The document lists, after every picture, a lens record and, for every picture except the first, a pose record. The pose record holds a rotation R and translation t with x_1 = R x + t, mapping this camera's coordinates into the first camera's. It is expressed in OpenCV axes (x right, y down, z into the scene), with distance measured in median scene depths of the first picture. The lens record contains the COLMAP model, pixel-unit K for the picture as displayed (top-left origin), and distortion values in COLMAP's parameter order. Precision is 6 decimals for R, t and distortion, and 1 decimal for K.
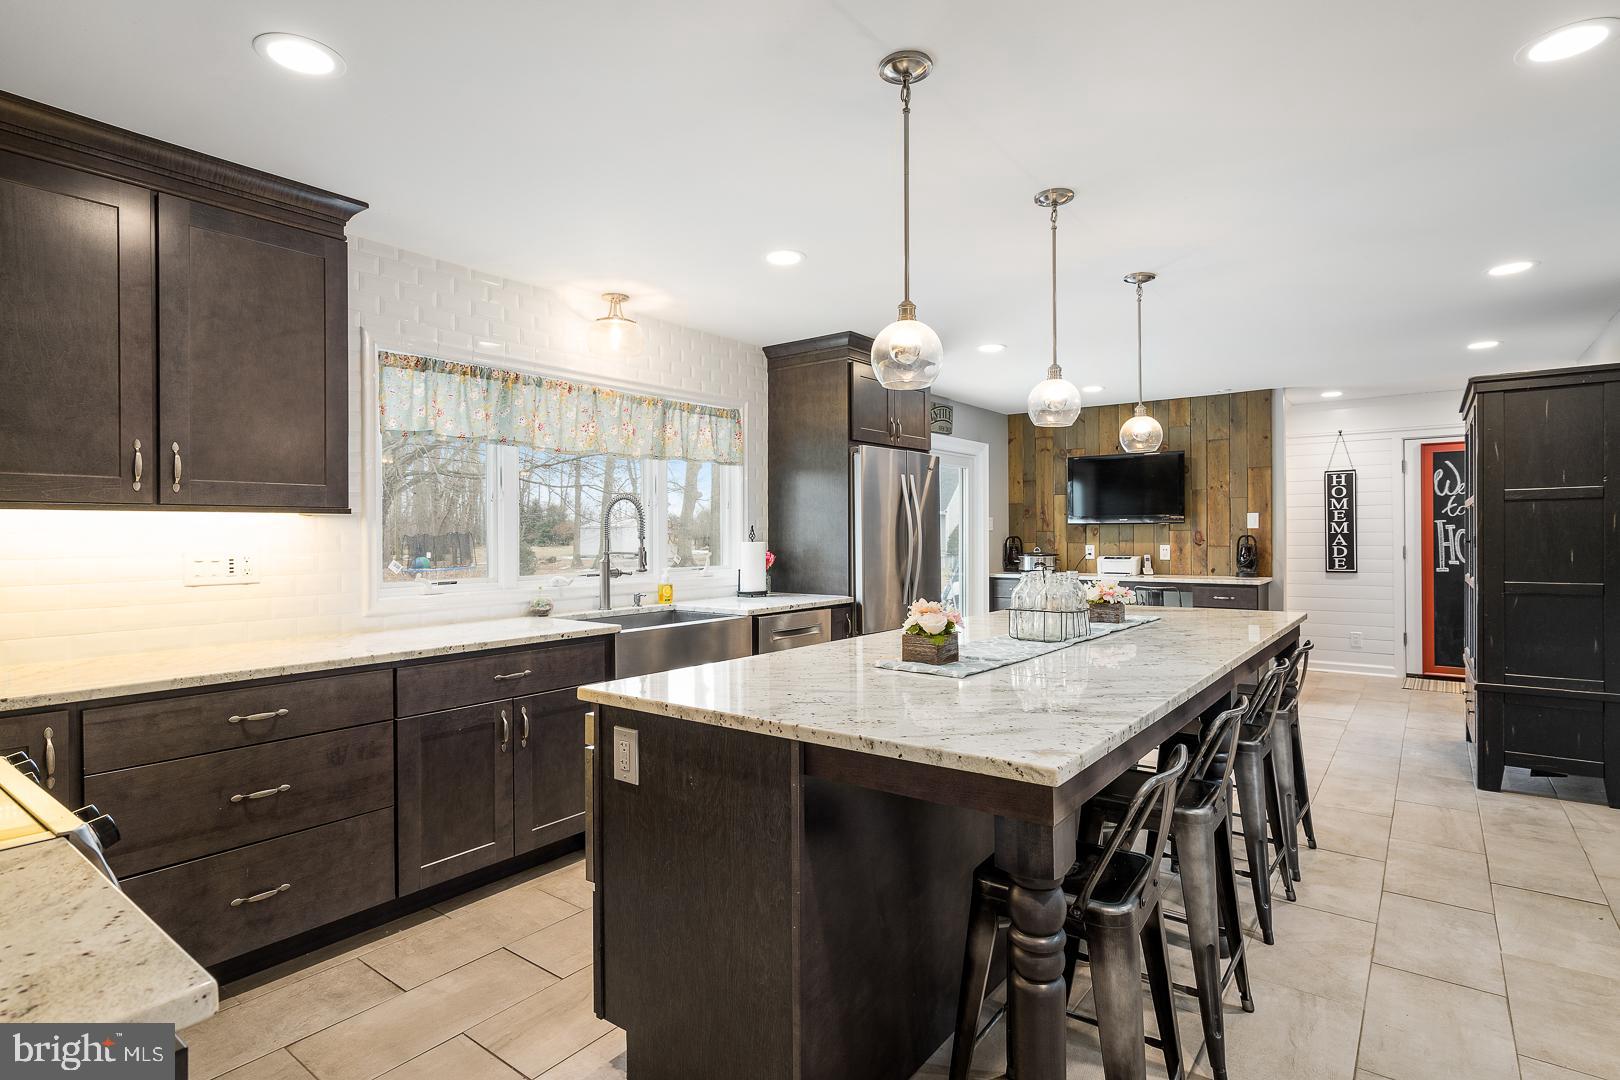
lens RADIAL K [[814.8, 0, 801.7], [0, 814.8, 535.6], [0, 0, 1]] dist [0.001914, 0.000764]
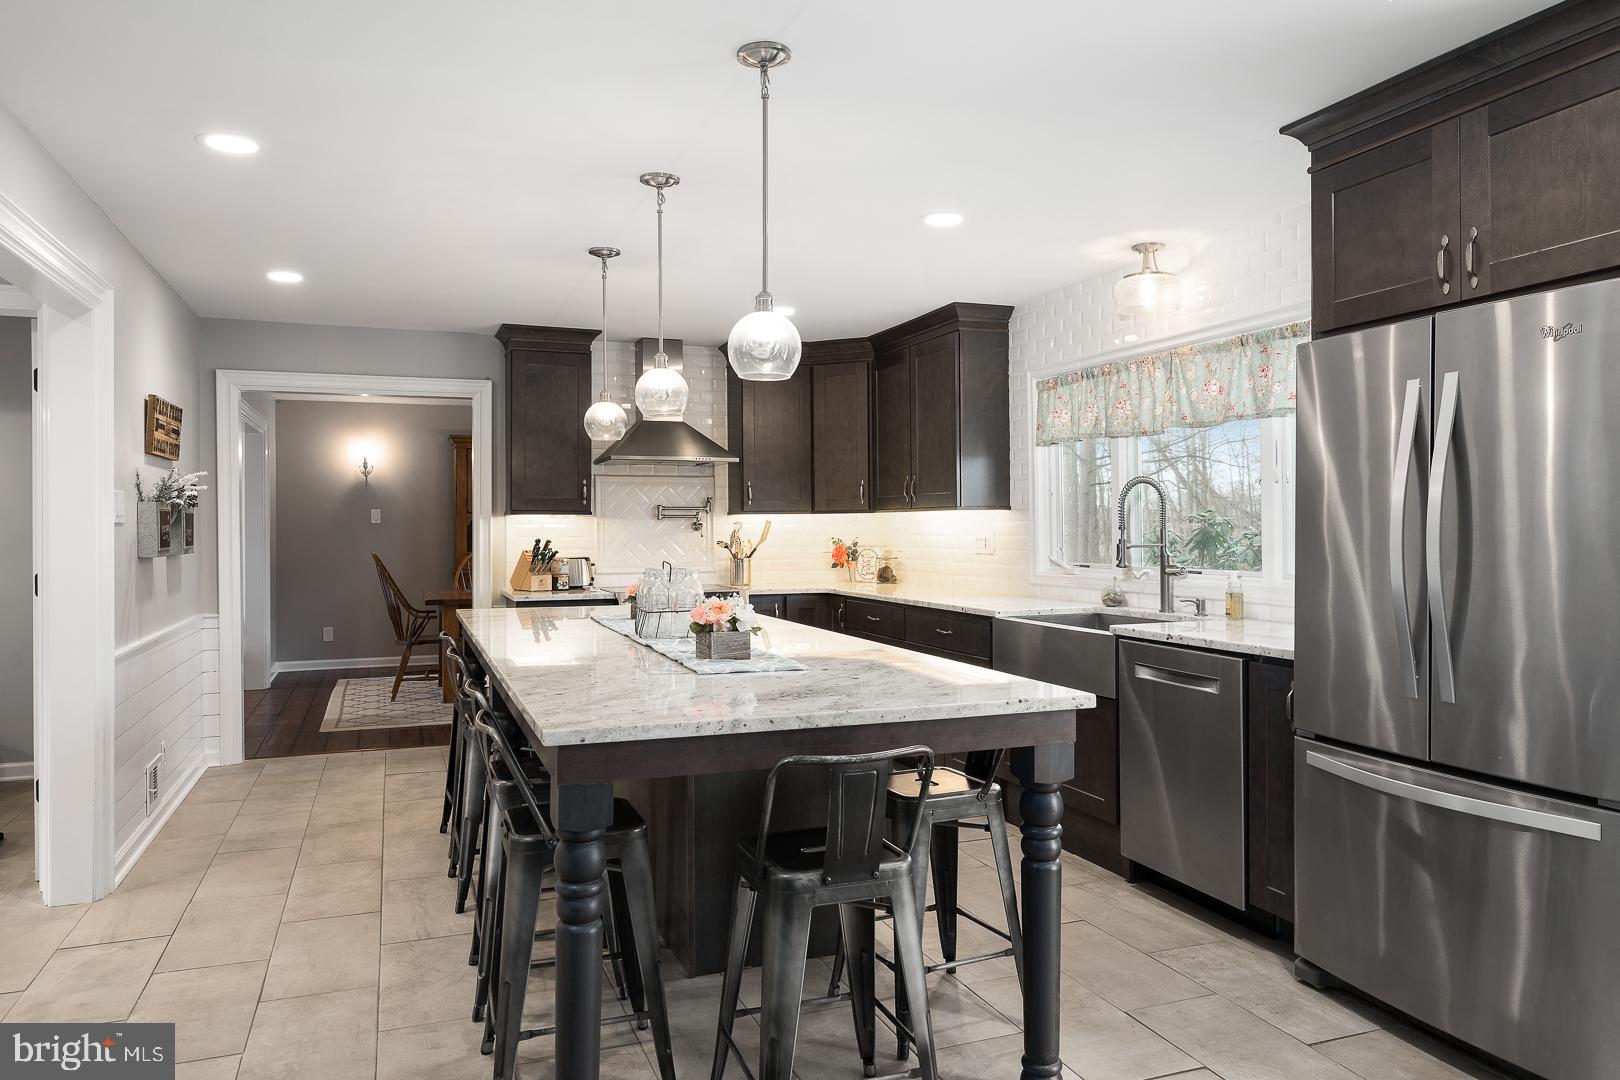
lens RADIAL K [[1084.5, 0, 807.9], [0, 1084.5, 523.4], [0, 0, 1]] dist [-0.002025, -0.001810]
pose [[-0.520038, 0.007480, -0.854110, 0.537987], [0.007186, 0.999965, 0.004381, -0.005280], [0.854113, -0.003859, -0.520073, 0.741995]]
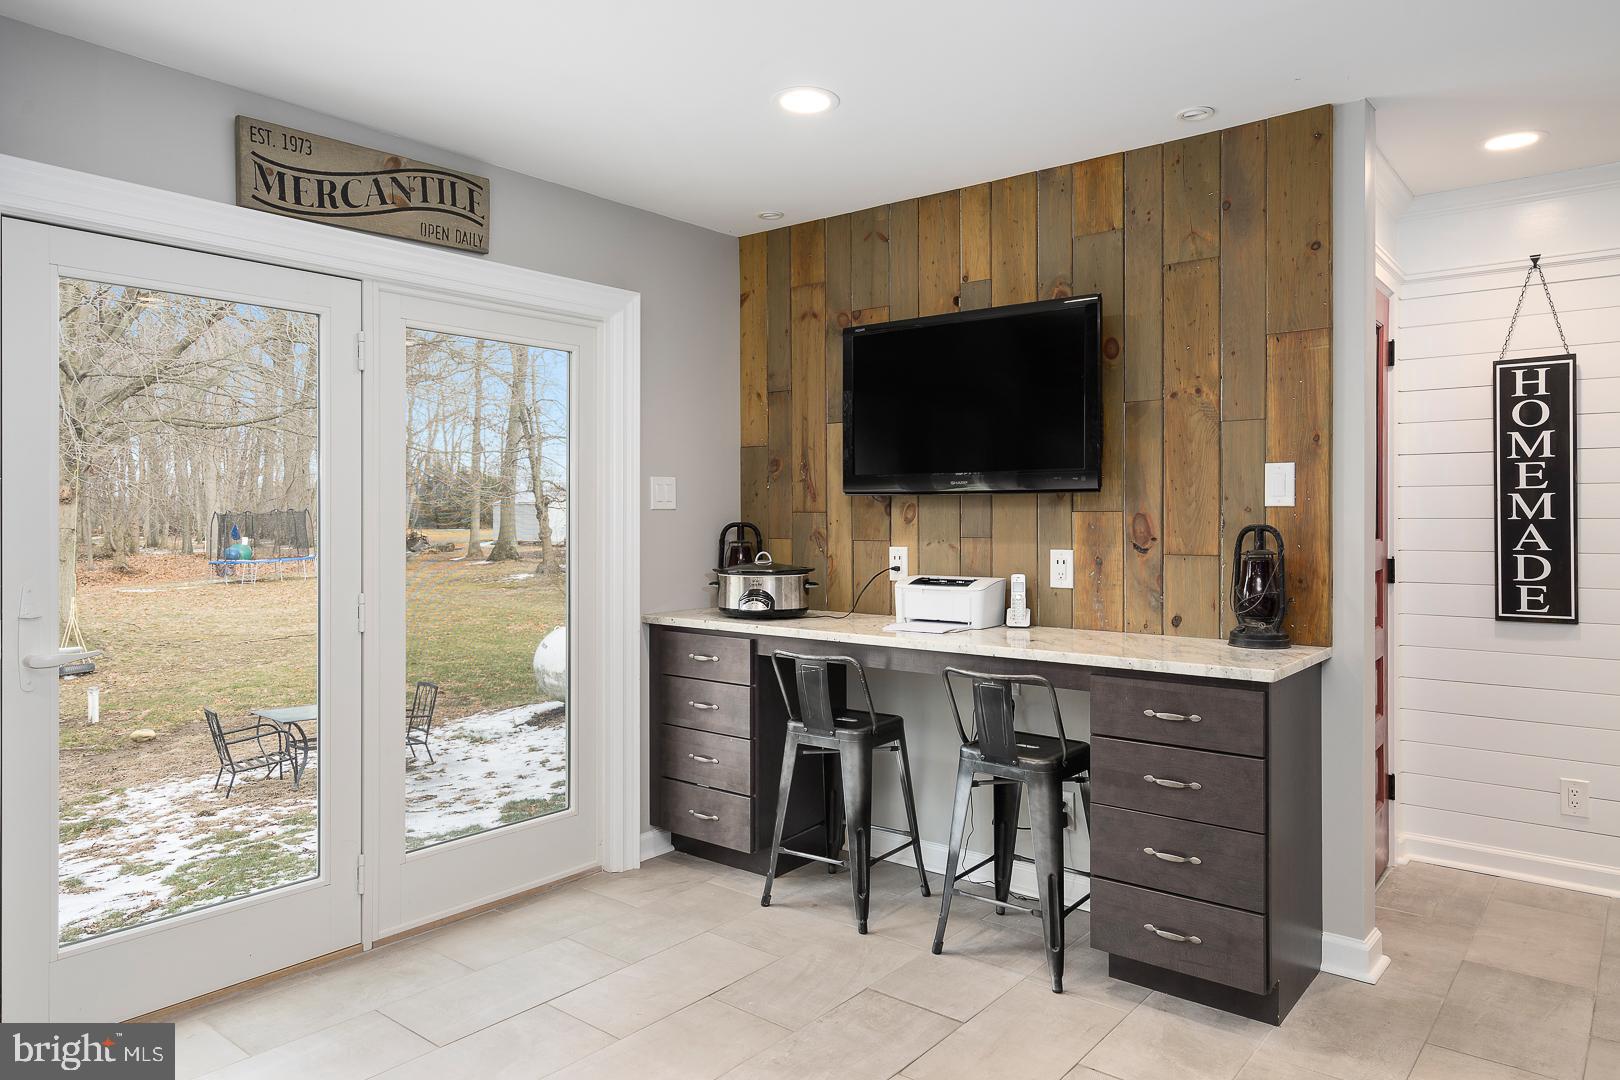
lens RADIAL K [[1046.1, 0, 808.9], [0, 1046.1, 516.1], [0, 0, 1]] dist [0.006144, 0.000954]
pose [[0.999645, 0.005070, -0.026175, 0.360318], [-0.005063, 0.999987, 0.000328, -0.003839], [0.026176, -0.000195, 0.999657, 0.539222]]
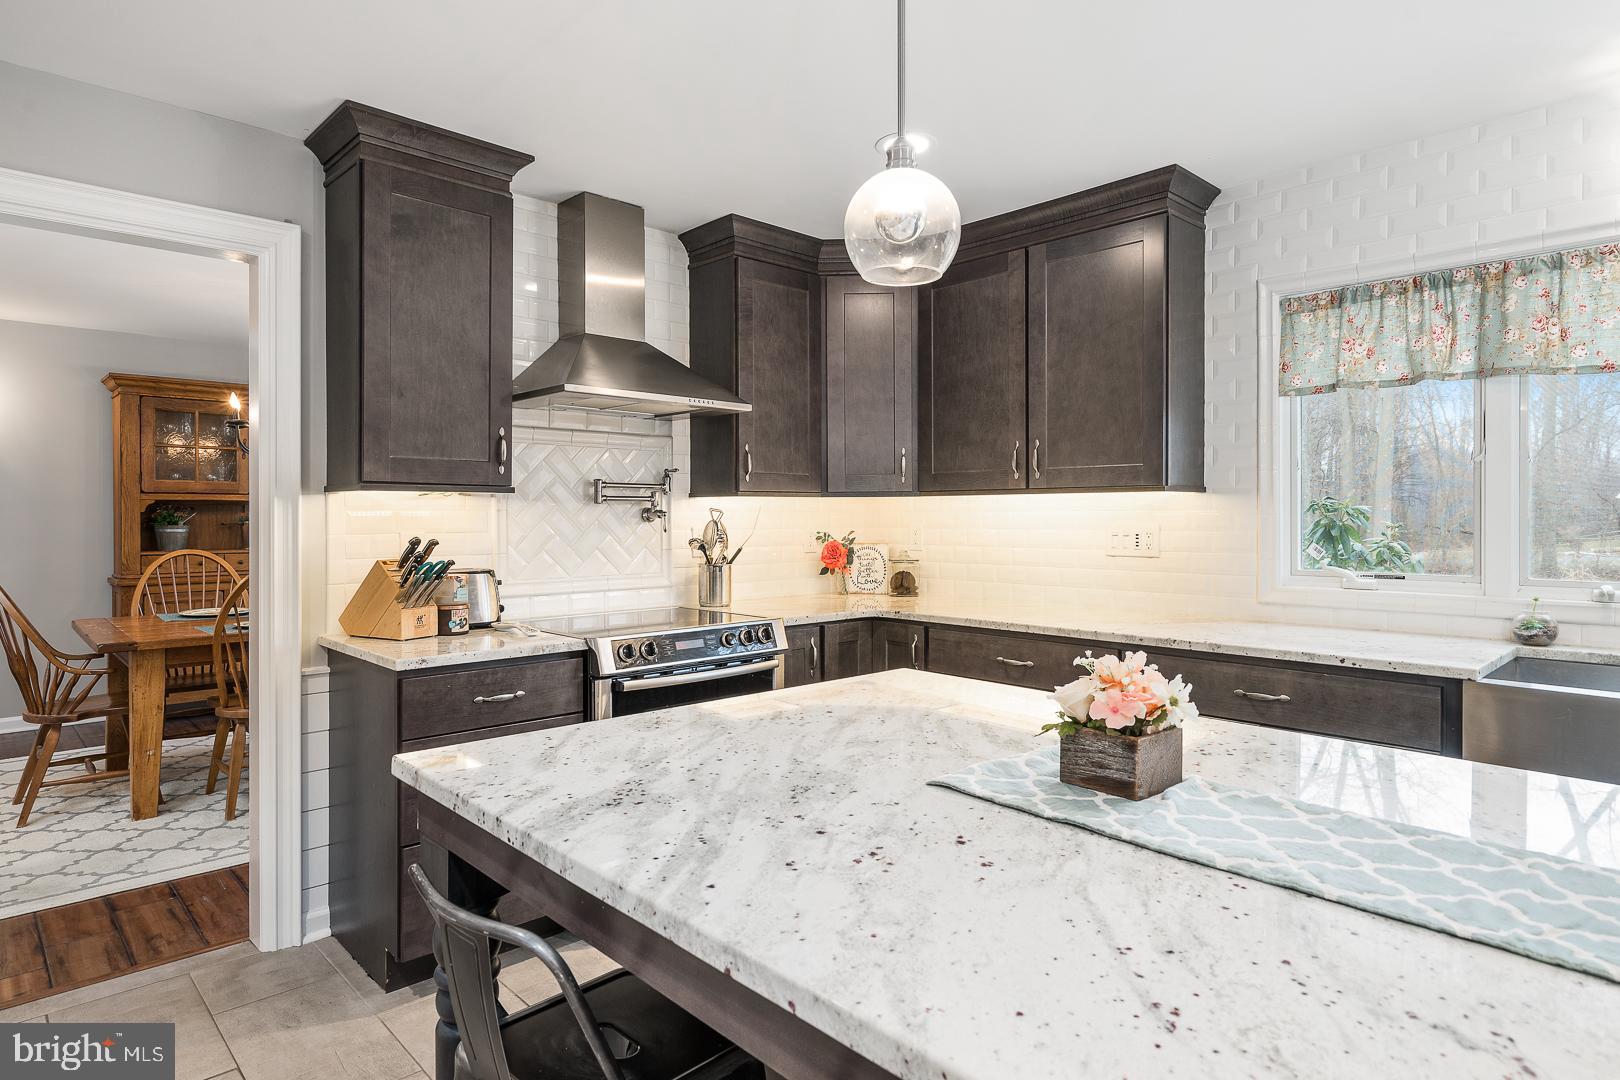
lens RADIAL K [[909.2, 0, 803.3], [0, 909.2, 517.9], [0, 0, 1]] dist [0.002591, 0.001845]
pose [[-0.153904, 0.011137, -0.988023, 0.242145], [0.000610, 0.999937, 0.011176, -0.002918], [0.988086, 0.001117, -0.153901, 0.302637]]
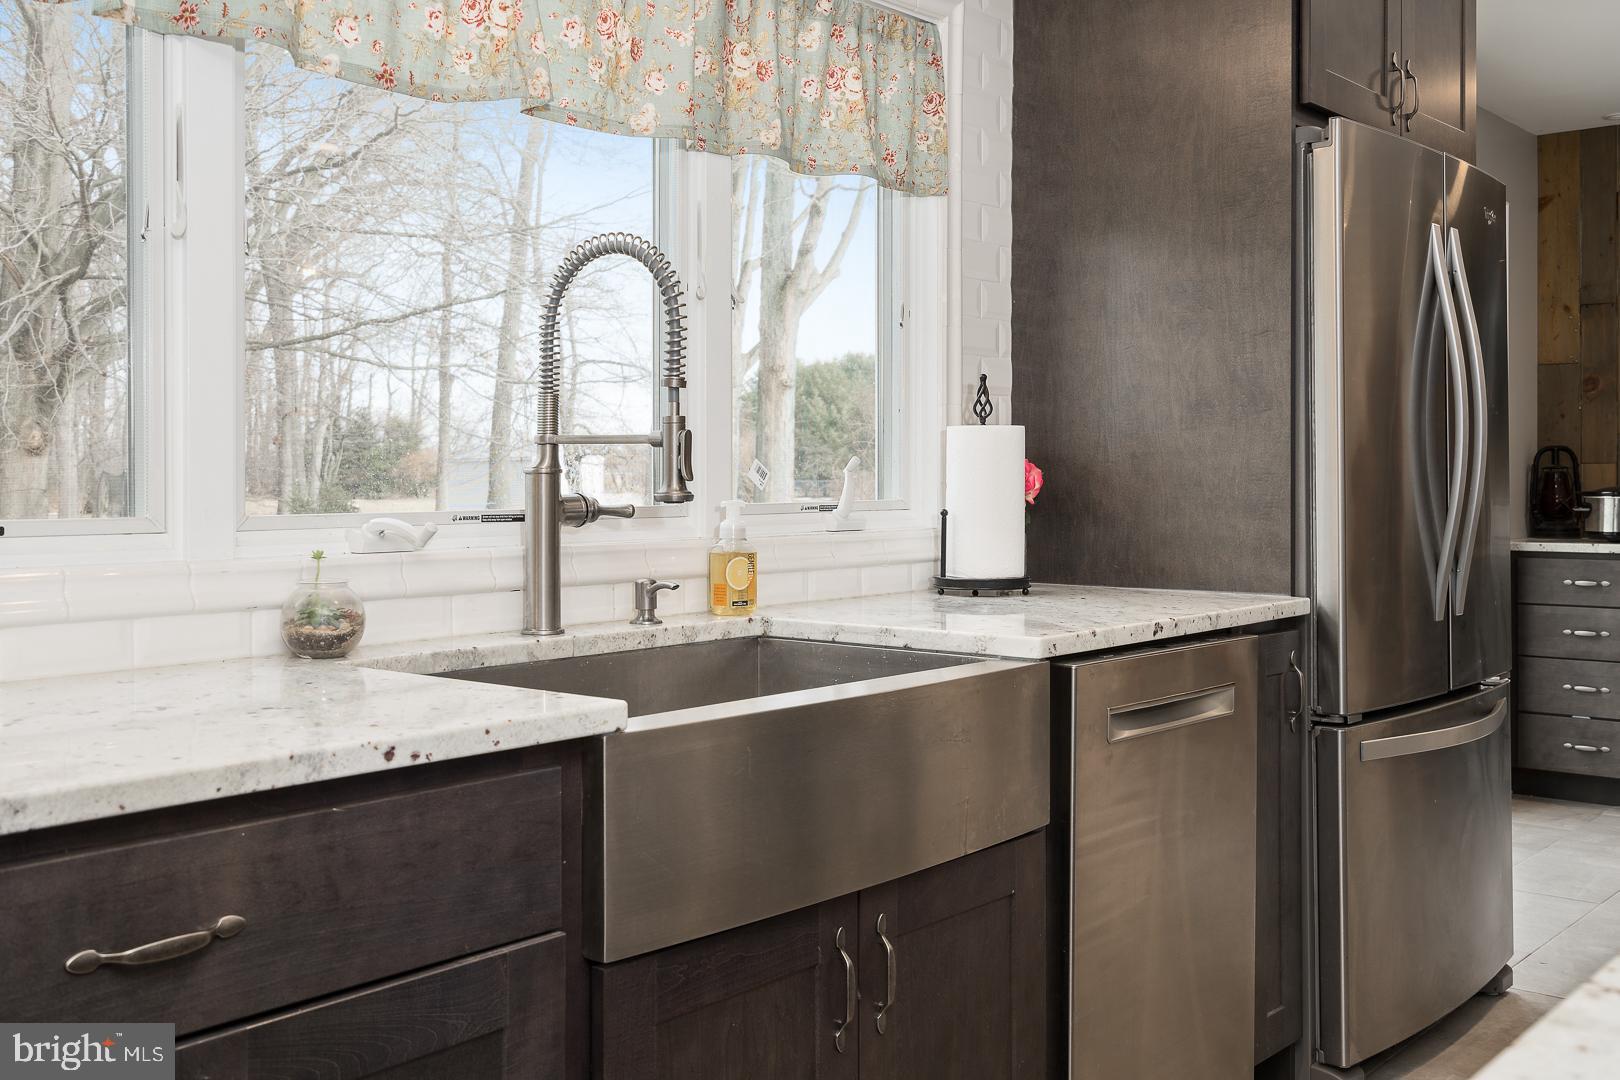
lens RADIAL K [[1621.5, 0, 810.8], [0, 1621.5, 475.7], [0, 0, 1]] dist [-0.001130, -0.000550]
pose [[0.998957, 0.003560, -0.045518, -0.069676], [-0.003651, 0.999992, -0.001916, 0.020296], [0.045511, 0.002080, 0.998962, 0.247884]]
